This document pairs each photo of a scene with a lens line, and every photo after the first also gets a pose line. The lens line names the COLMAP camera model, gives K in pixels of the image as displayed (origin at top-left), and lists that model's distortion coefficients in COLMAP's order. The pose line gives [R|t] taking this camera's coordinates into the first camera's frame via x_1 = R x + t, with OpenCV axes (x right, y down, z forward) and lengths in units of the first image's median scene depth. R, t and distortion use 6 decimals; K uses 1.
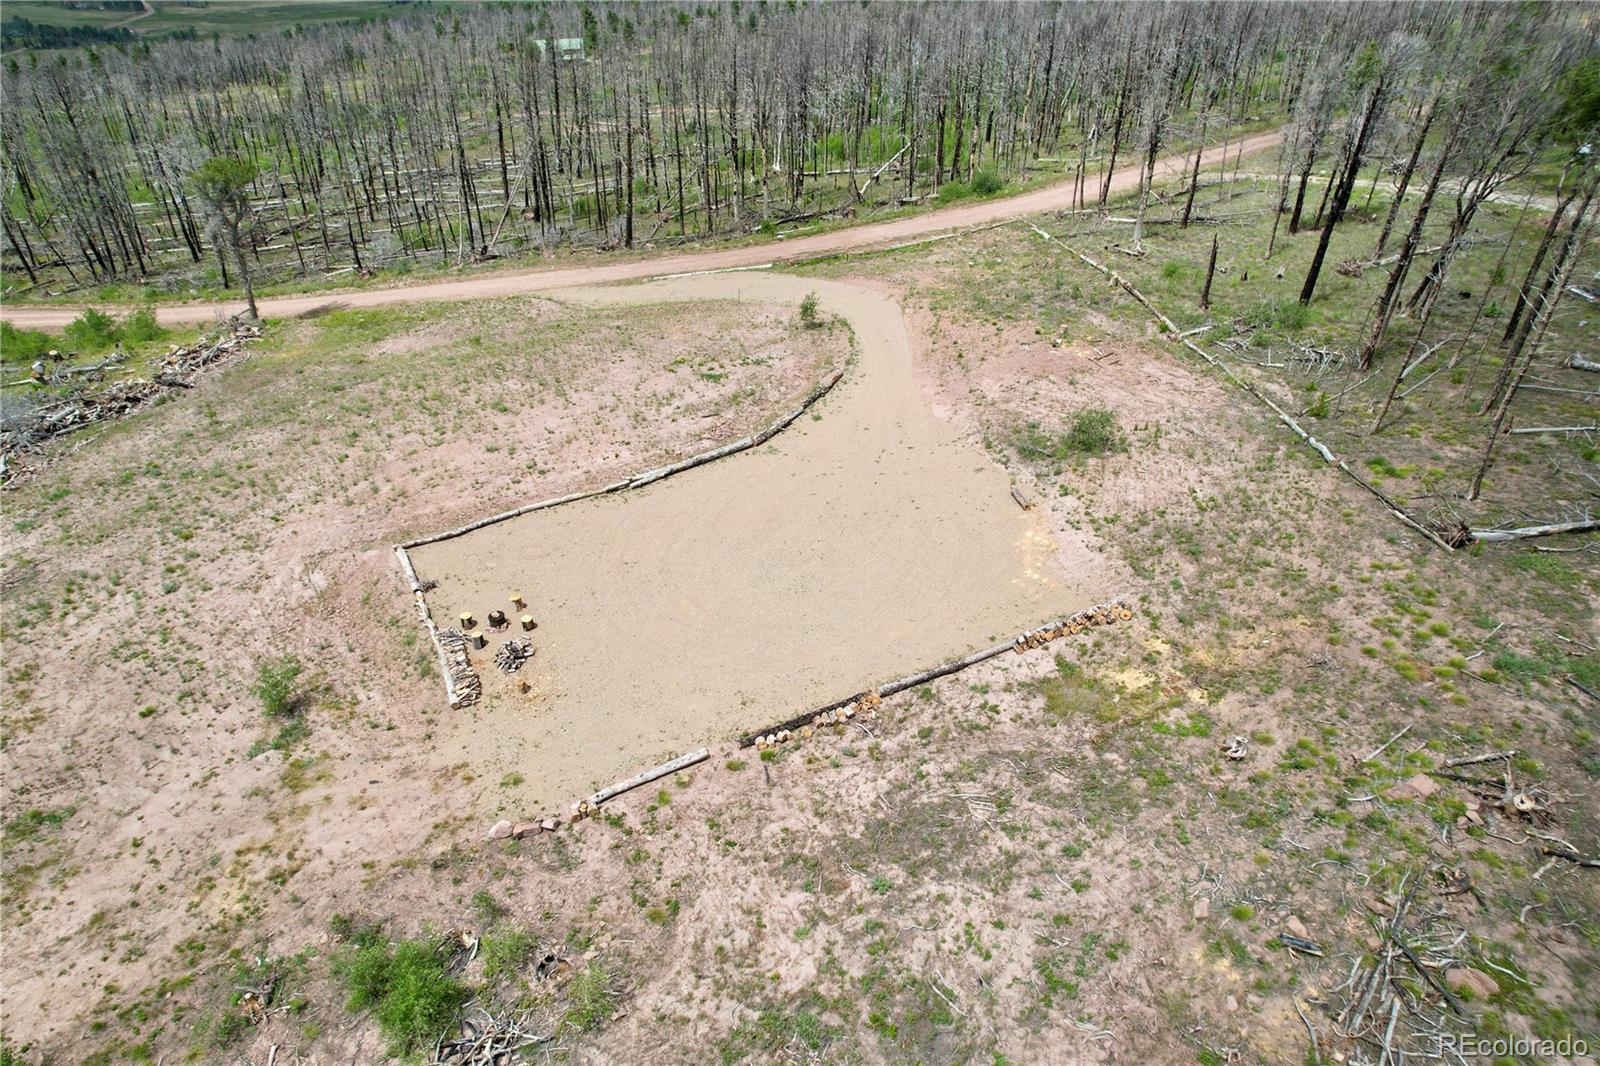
lens RADIAL K [[1018.3, 0, 803.3], [0, 1018.3, 532.8], [0, 0, 1]] dist [-0.077837, 0.067675]
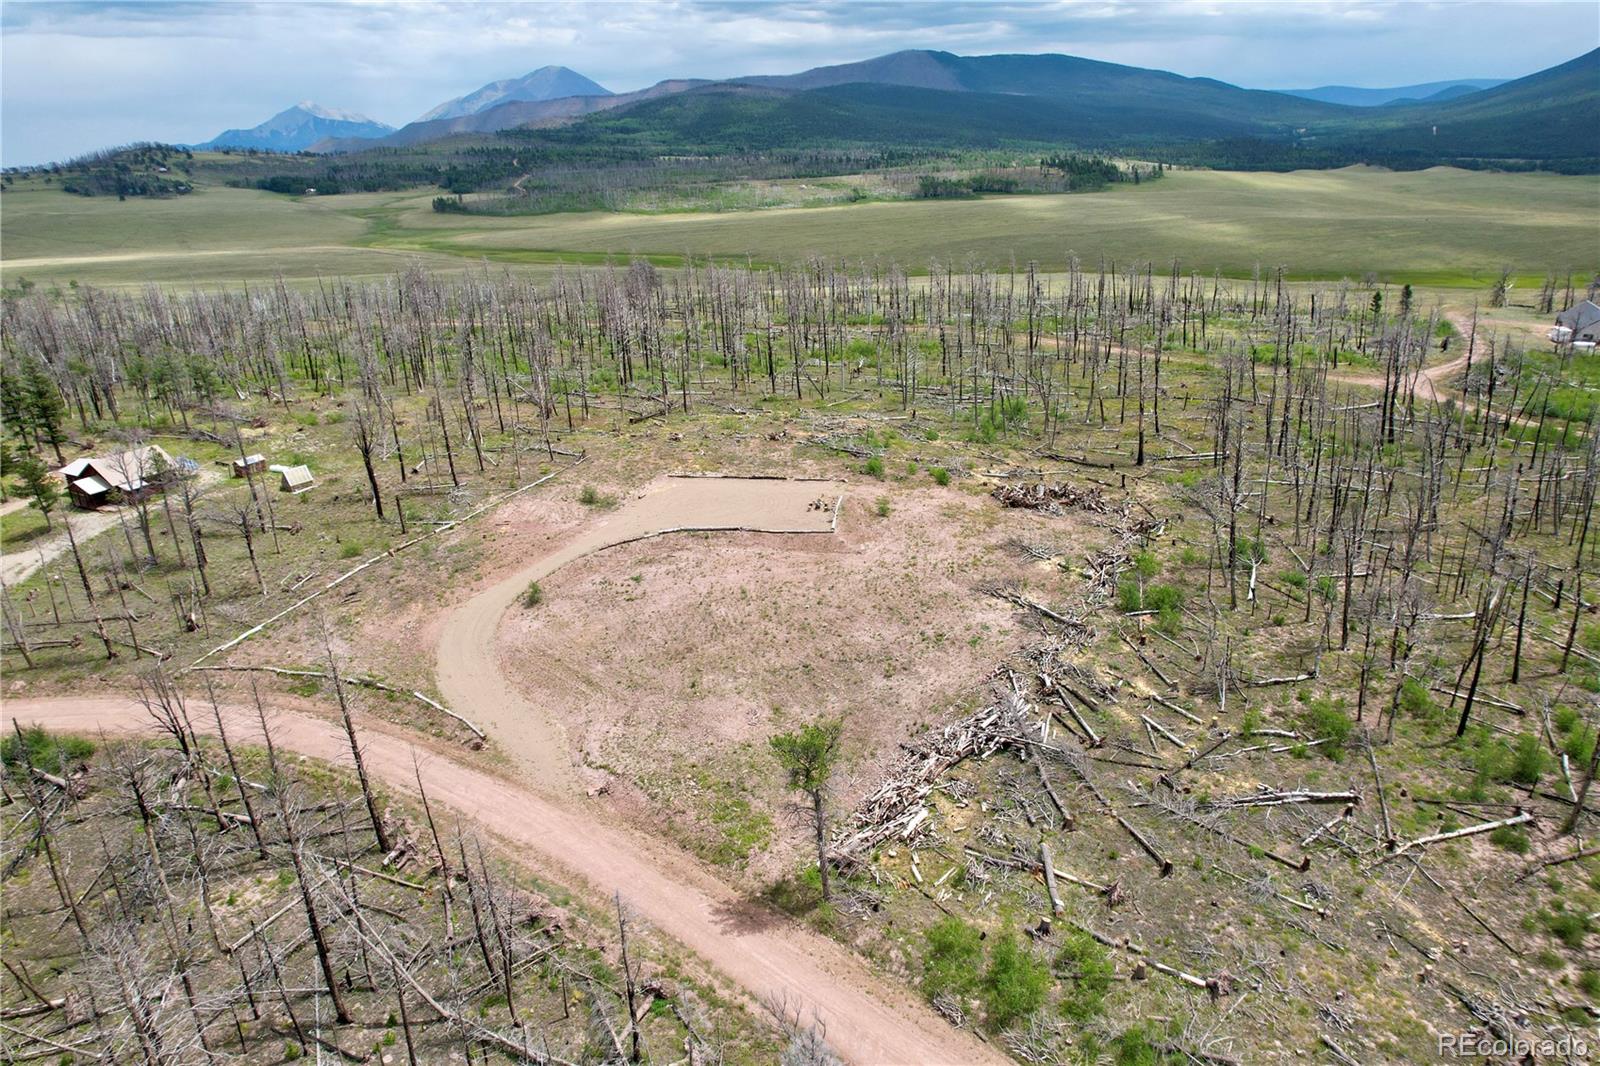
lens RADIAL K [[1010.1, 0, 808.4], [0, 1010.1, 537.3], [0, 0, 1]] dist [-0.080987, 0.068906]
pose [[-0.821263, -0.167699, 0.545348, -1.758564], [0.352010, 0.603299, 0.715625, -1.851428], [-0.449018, 0.779684, -0.436435, 2.151168]]
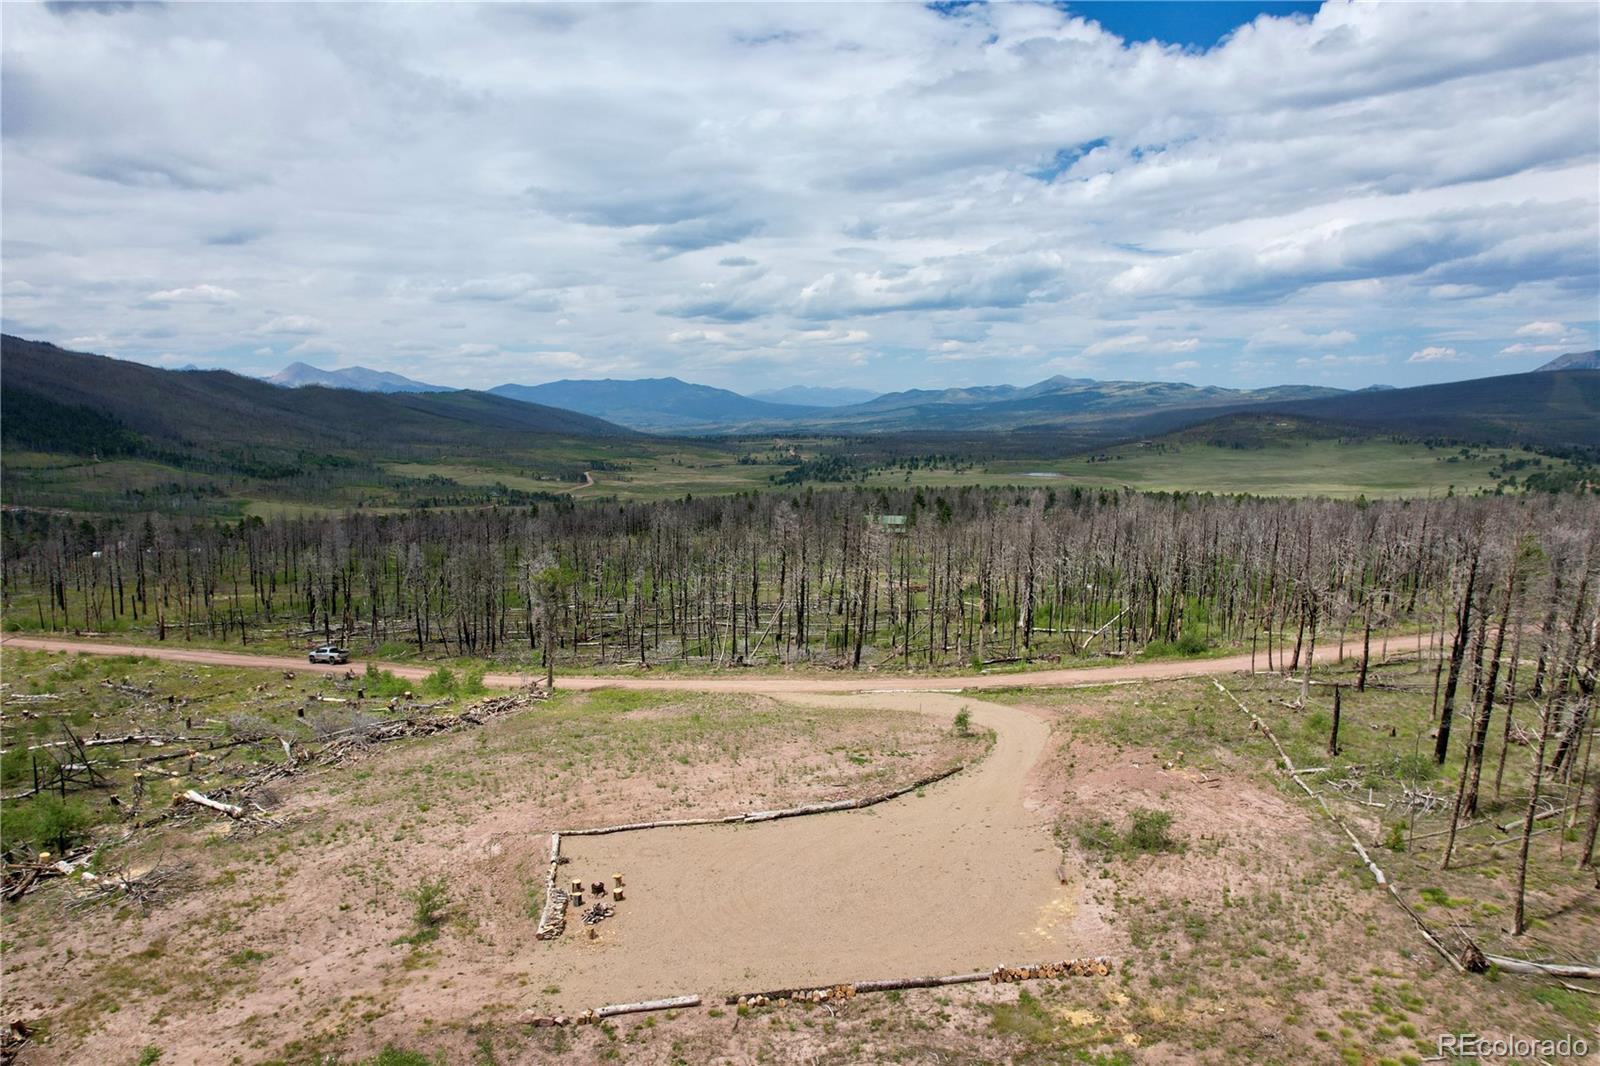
lens RADIAL K [[1018.9, 0, 801.1], [0, 1018.9, 533.6], [0, 0, 1]] dist [-0.081927, 0.071811]
pose [[0.947582, 0.053201, -0.315053, 0.275721], [-0.184392, 0.896325, -0.403237, 0.130928], [0.260938, 0.440193, 0.859151, -0.191001]]
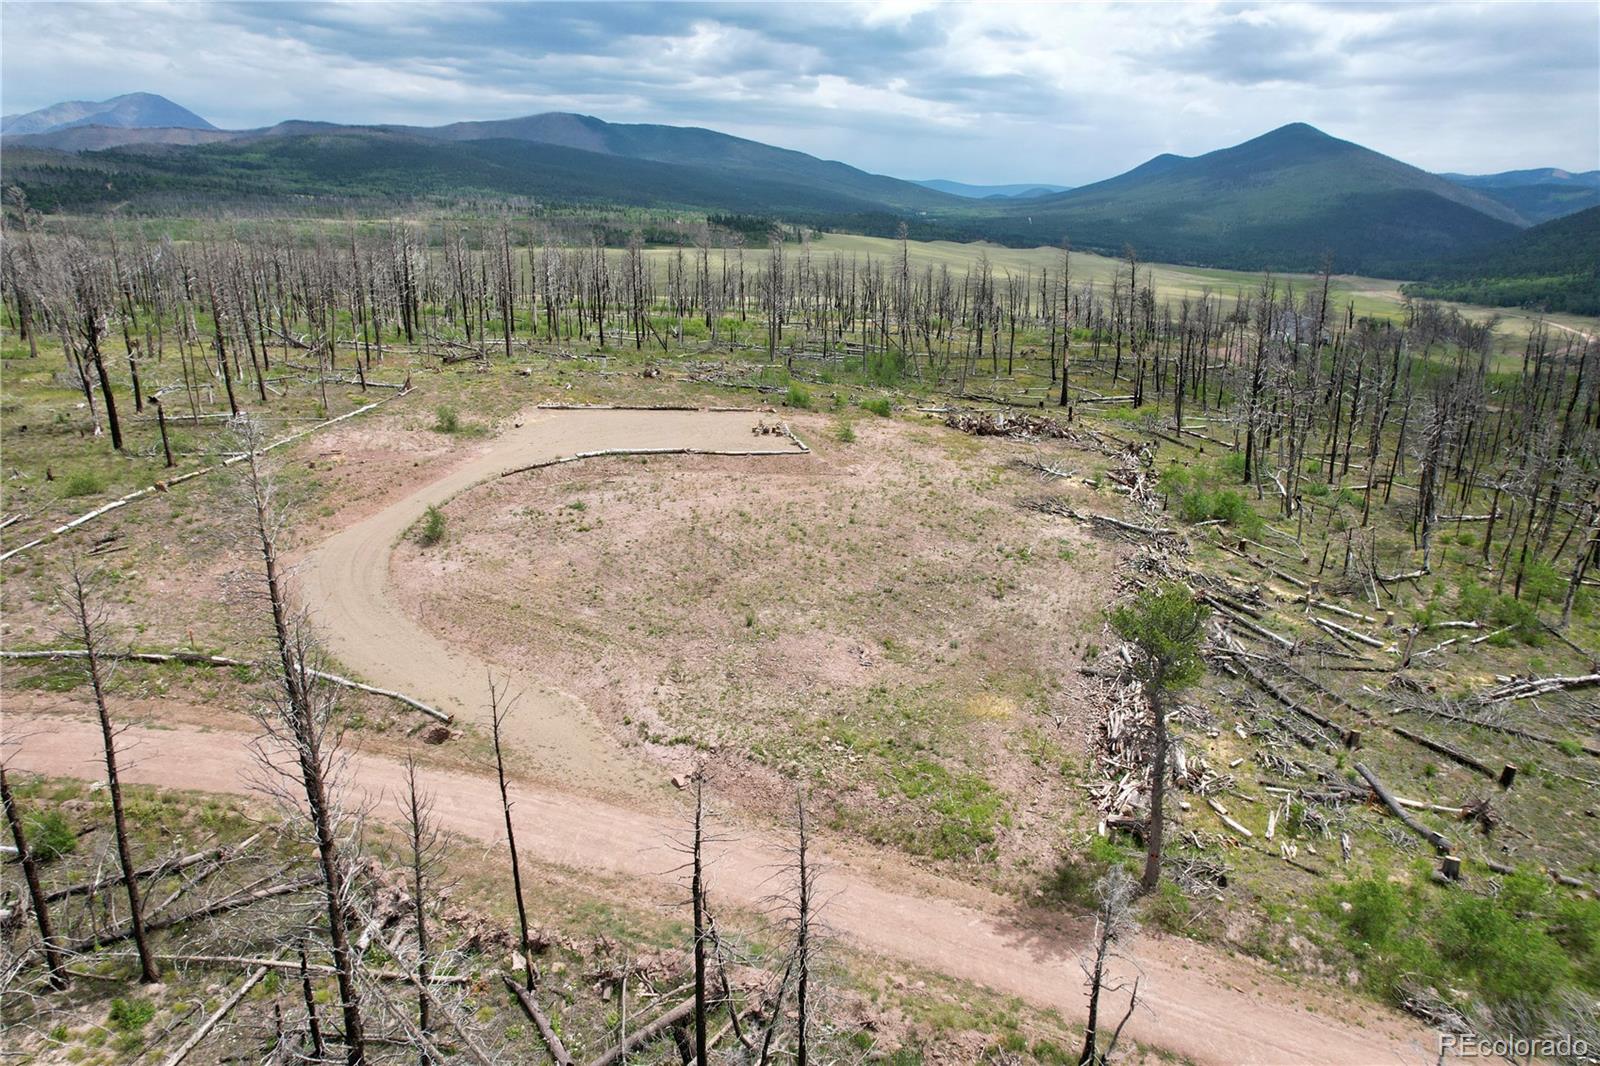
lens RADIAL K [[1018.3, 0, 803.3], [0, 1018.3, 532.8], [0, 0, 1]] dist [-0.077837, 0.067675]
pose [[-0.959367, -0.102483, 0.262891, -0.930341], [0.138625, 0.640315, 0.755500, -1.404073], [-0.245759, 0.761245, -0.600091, 2.313225]]
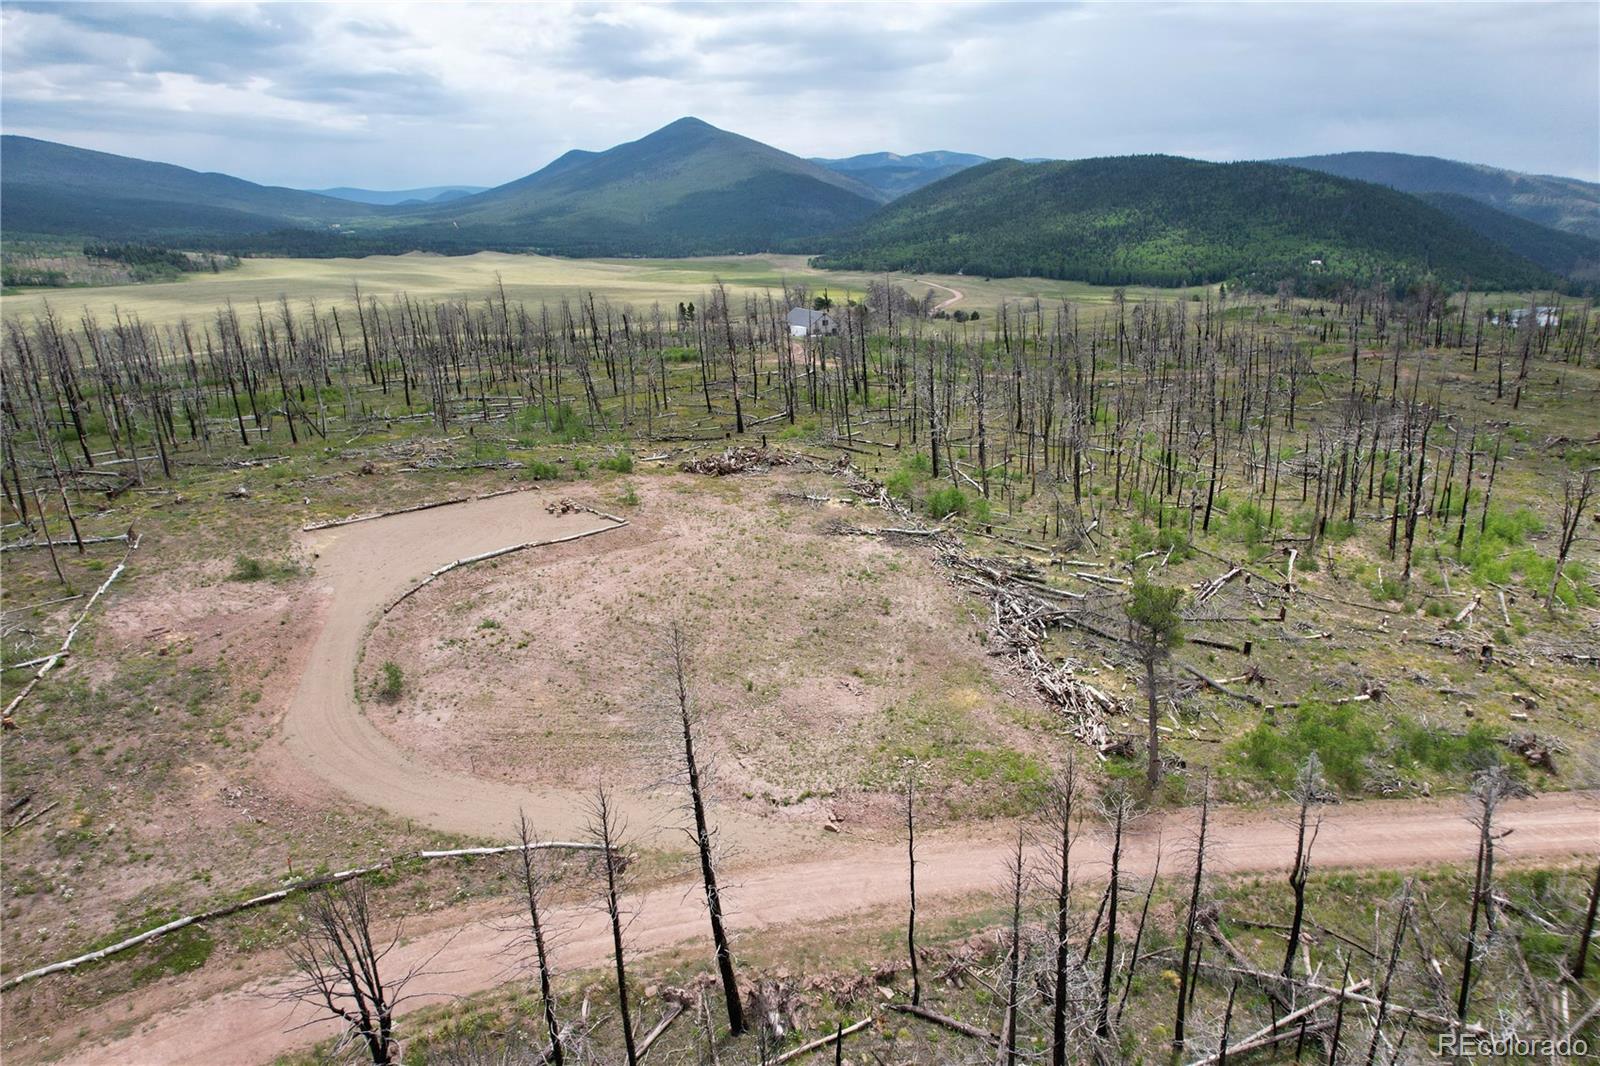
lens RADIAL K [[1018.3, 0, 803.3], [0, 1018.3, 532.8], [0, 0, 1]] dist [-0.077837, 0.067675]
pose [[-0.968095, 0.105757, -0.227171, -0.261695], [-0.109634, 0.636440, 0.763495, -1.663713], [0.225325, 0.764041, -0.604540, 2.387756]]
